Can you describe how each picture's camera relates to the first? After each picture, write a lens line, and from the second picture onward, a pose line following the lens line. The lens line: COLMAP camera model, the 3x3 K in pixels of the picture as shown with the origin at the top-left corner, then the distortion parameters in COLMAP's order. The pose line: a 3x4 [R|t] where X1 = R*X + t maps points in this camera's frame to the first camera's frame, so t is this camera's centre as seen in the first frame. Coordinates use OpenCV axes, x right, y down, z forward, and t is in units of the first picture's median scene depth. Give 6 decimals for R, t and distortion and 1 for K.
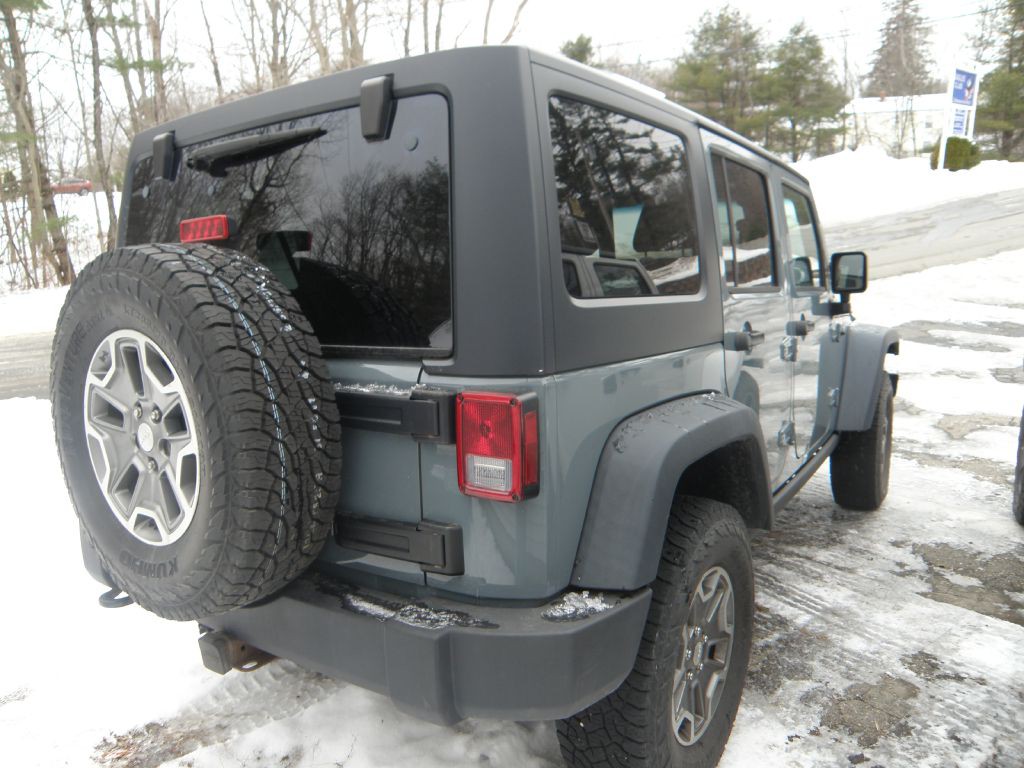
lens RADIAL K [[789.9, 0, 494.0], [0, 789.9, 385.6], [0, 0, 1]] dist [-0.176629, 0.134349]
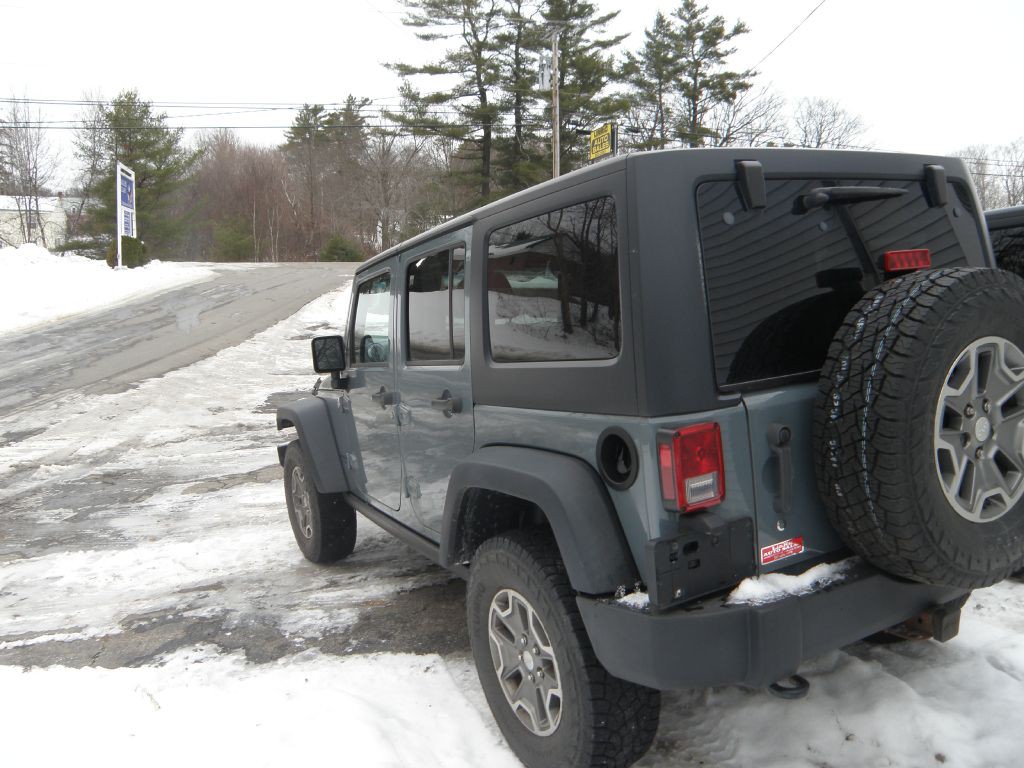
lens RADIAL K [[789.9, 0, 494.0], [0, 789.9, 385.6], [0, 0, 1]] dist [-0.176629, 0.134349]
pose [[0.469615, -0.093484, 0.877908, -0.557457], [0.205226, 0.978699, -0.005564, -0.044165], [-0.858688, 0.182782, 0.478797, 0.327649]]
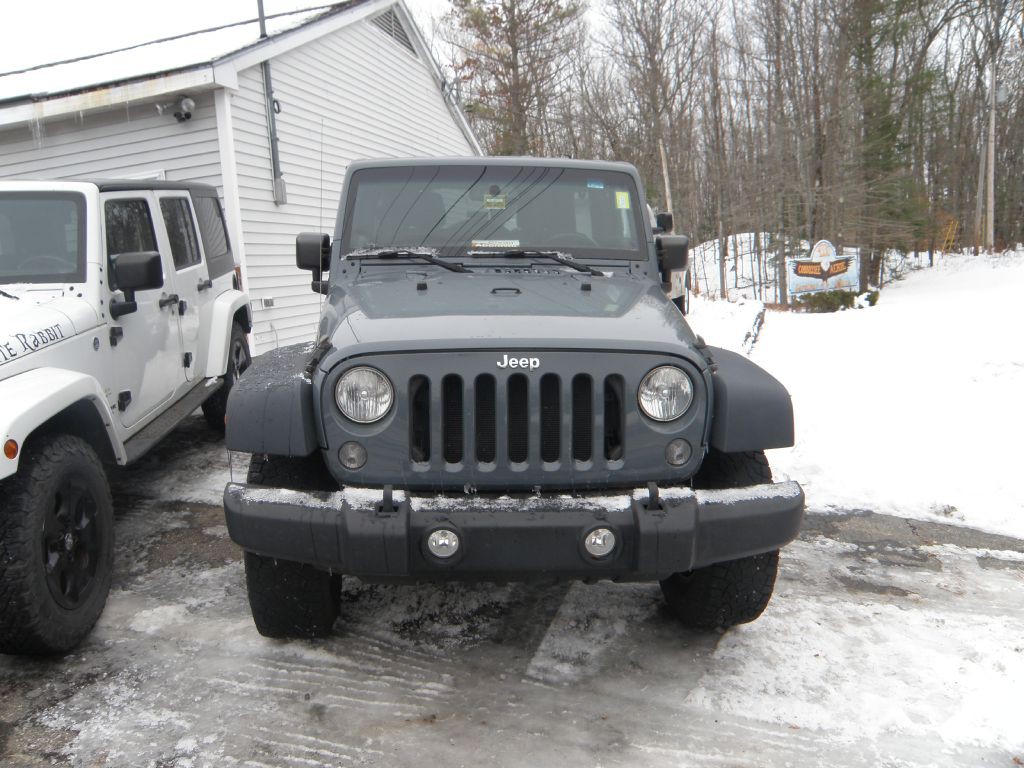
lens RADIAL K [[789.9, 0, 494.0], [0, 789.9, 385.6], [0, 0, 1]] dist [-0.176629, 0.134349]
pose [[-0.784826, 0.160293, -0.598627, 0.588019], [-0.072075, 0.935805, 0.345071, -0.229806], [0.615511, 0.313967, -0.722891, 1.257417]]
